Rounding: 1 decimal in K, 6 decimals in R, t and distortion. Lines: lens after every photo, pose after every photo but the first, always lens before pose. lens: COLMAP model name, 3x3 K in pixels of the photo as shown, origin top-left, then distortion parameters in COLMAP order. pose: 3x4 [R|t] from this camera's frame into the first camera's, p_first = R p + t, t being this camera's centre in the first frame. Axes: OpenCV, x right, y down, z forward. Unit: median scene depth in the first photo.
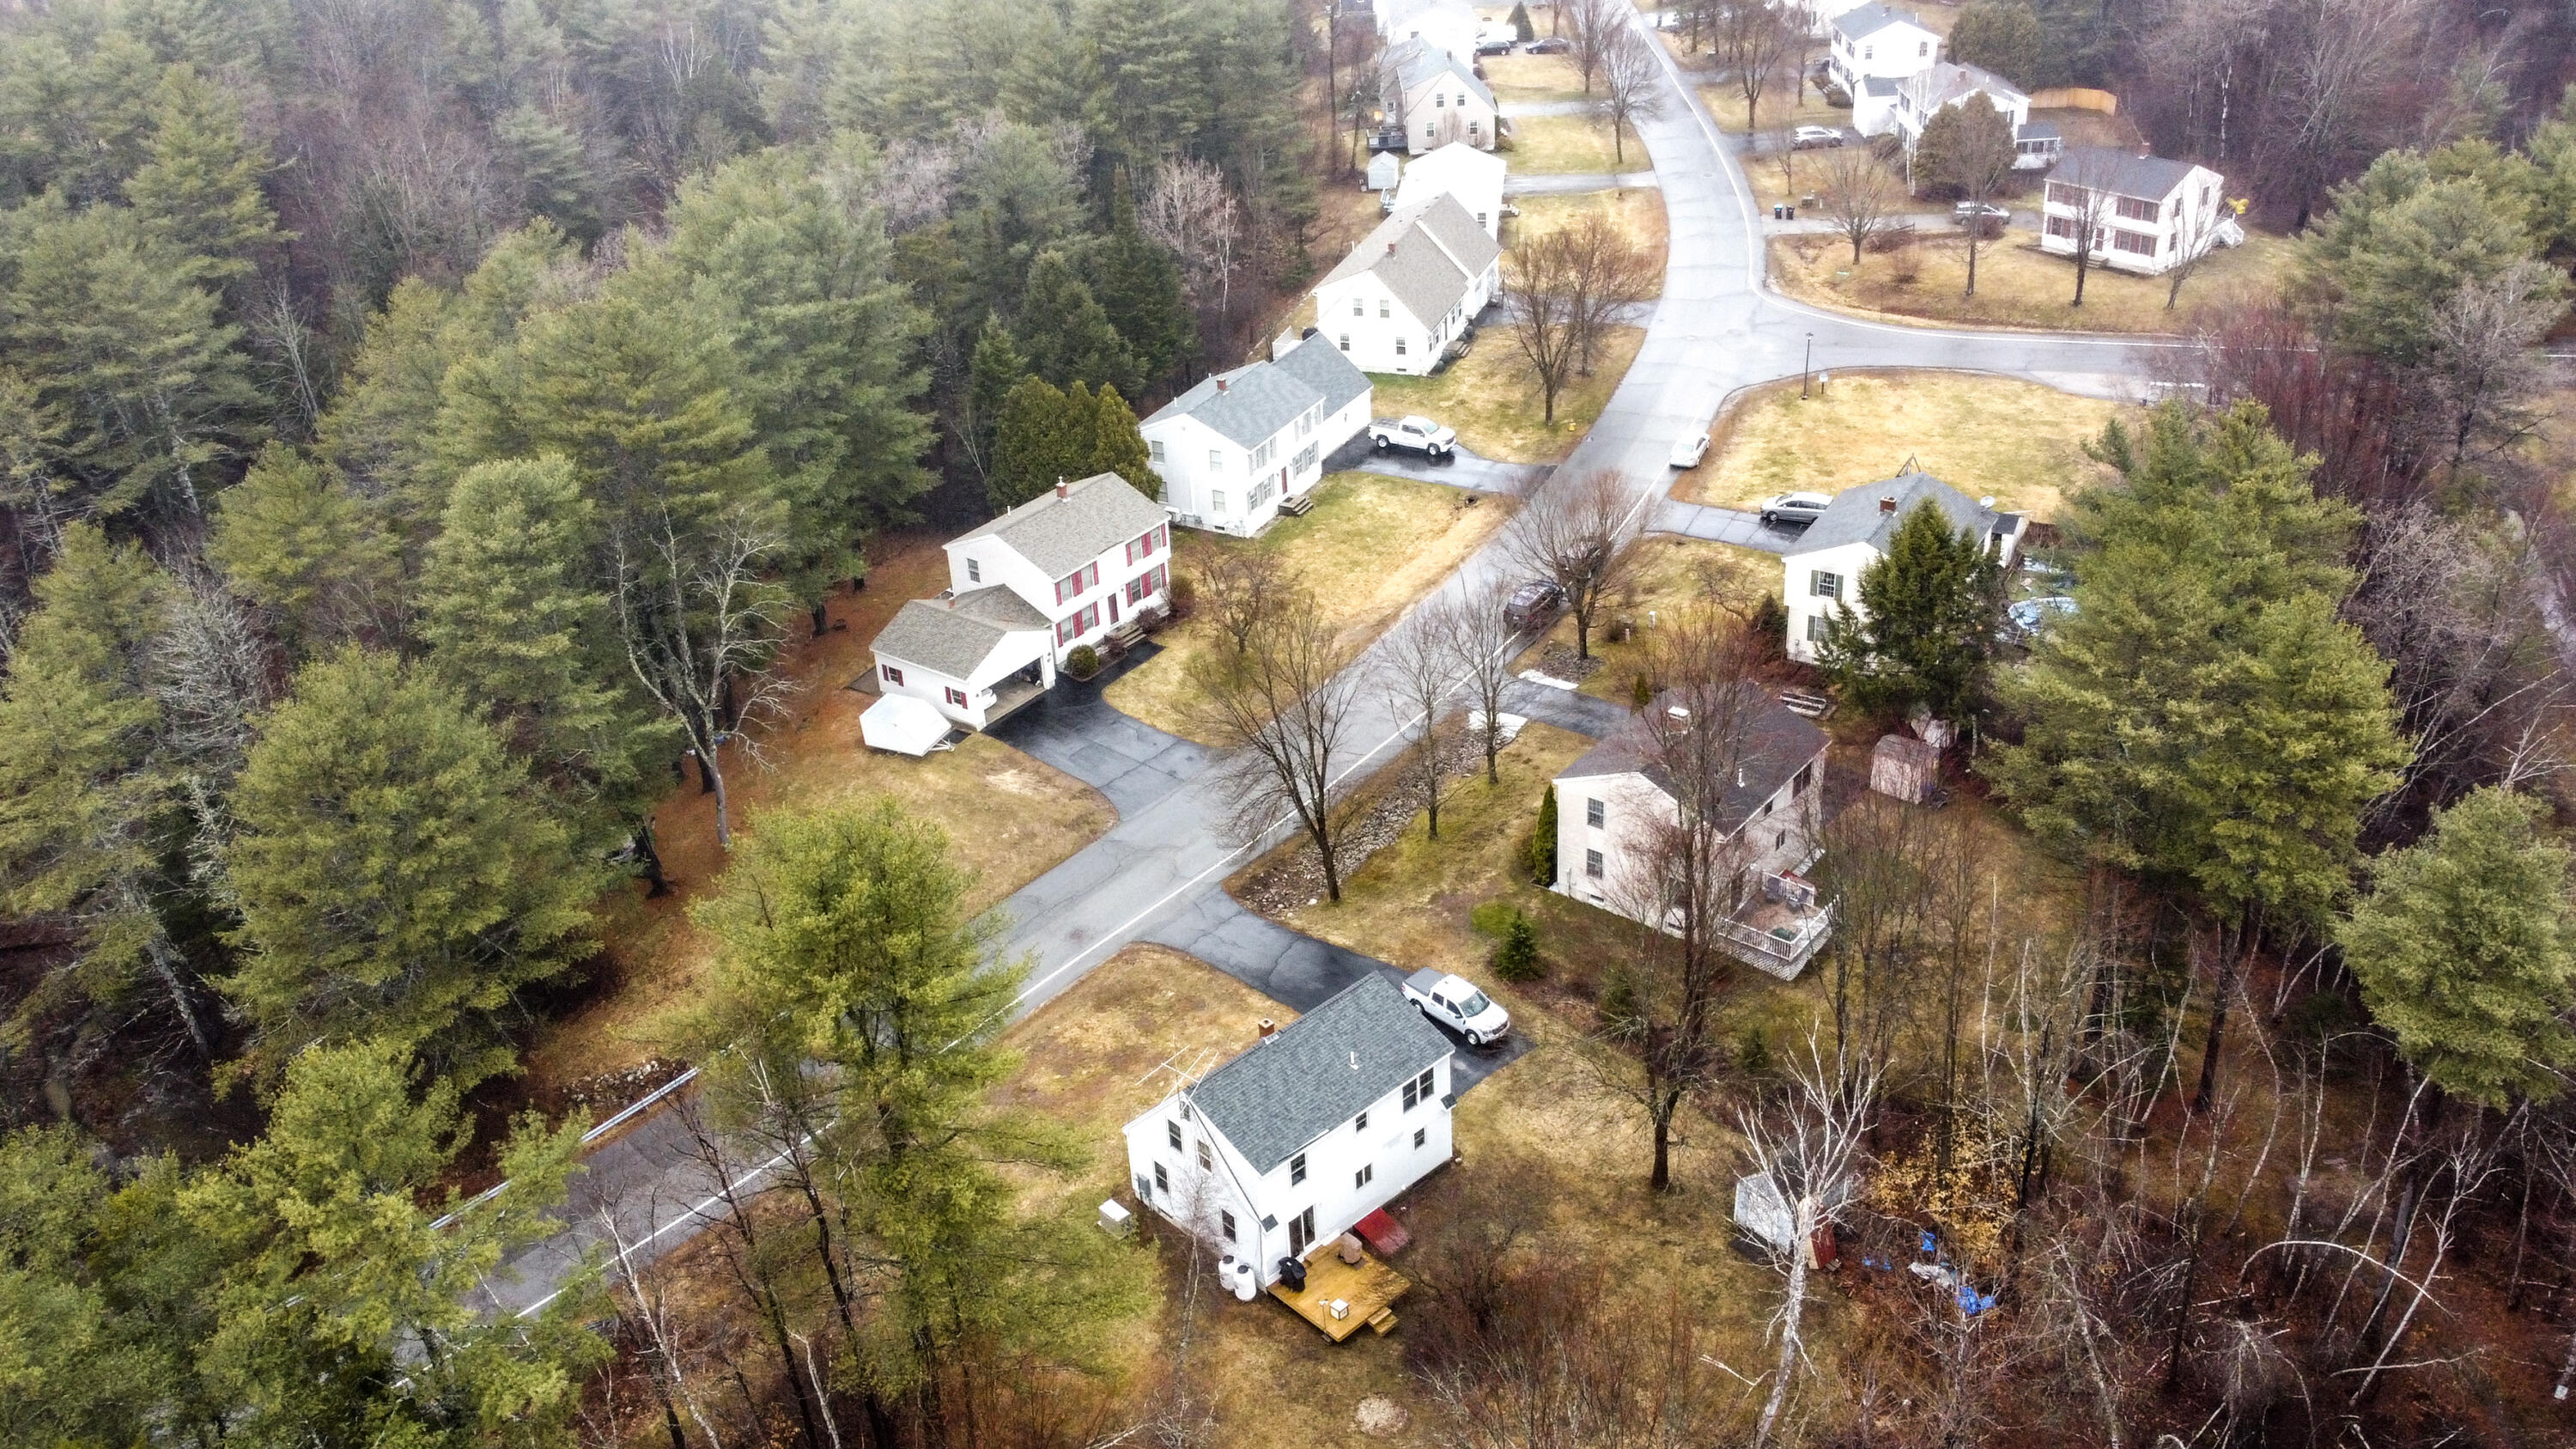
lens RADIAL K [[2097.6, 0, 1288.0], [0, 2097.6, 724.5], [0, 0, 1]] dist [-0.013475, 0.000201]
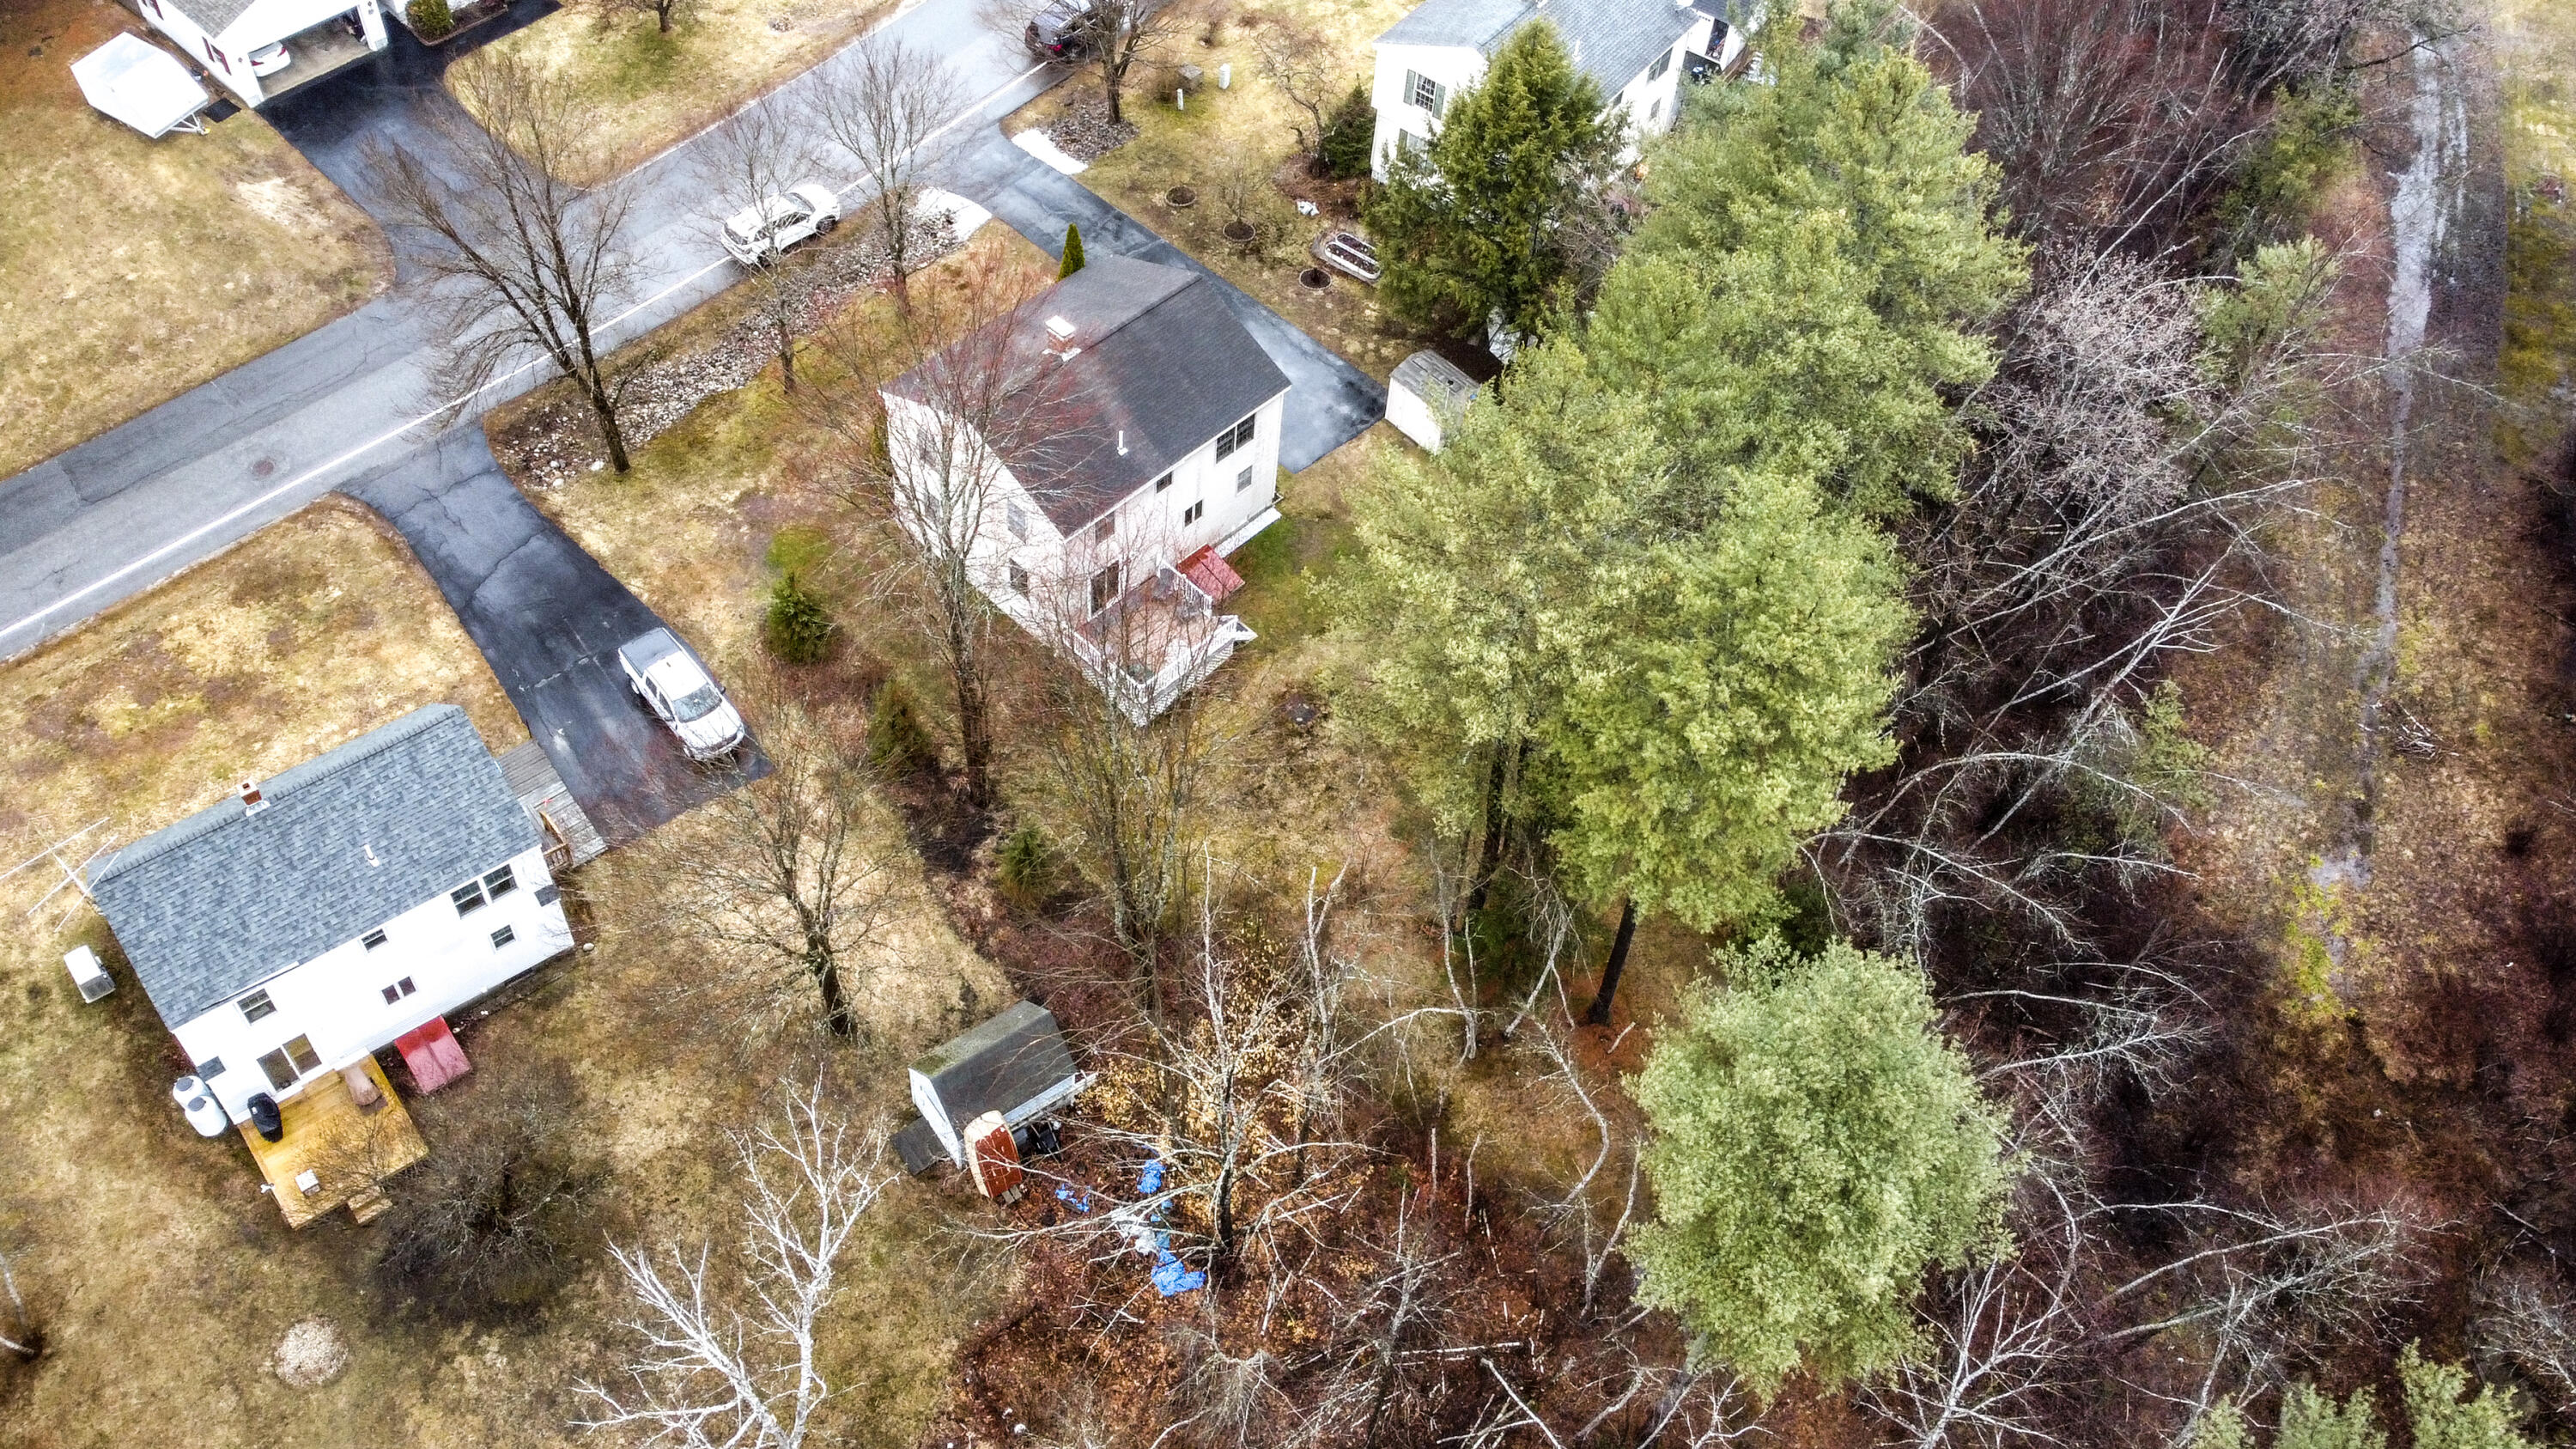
lens RADIAL K [[2097.6, 0, 1288.0], [0, 2097.6, 724.5], [0, 0, 1]] dist [-0.013475, 0.000201]
pose [[0.988183, 0.143083, 0.054971, 0.230035], [-0.153223, 0.912424, 0.379481, -0.152593], [0.004140, -0.383420, 0.923565, 0.293763]]
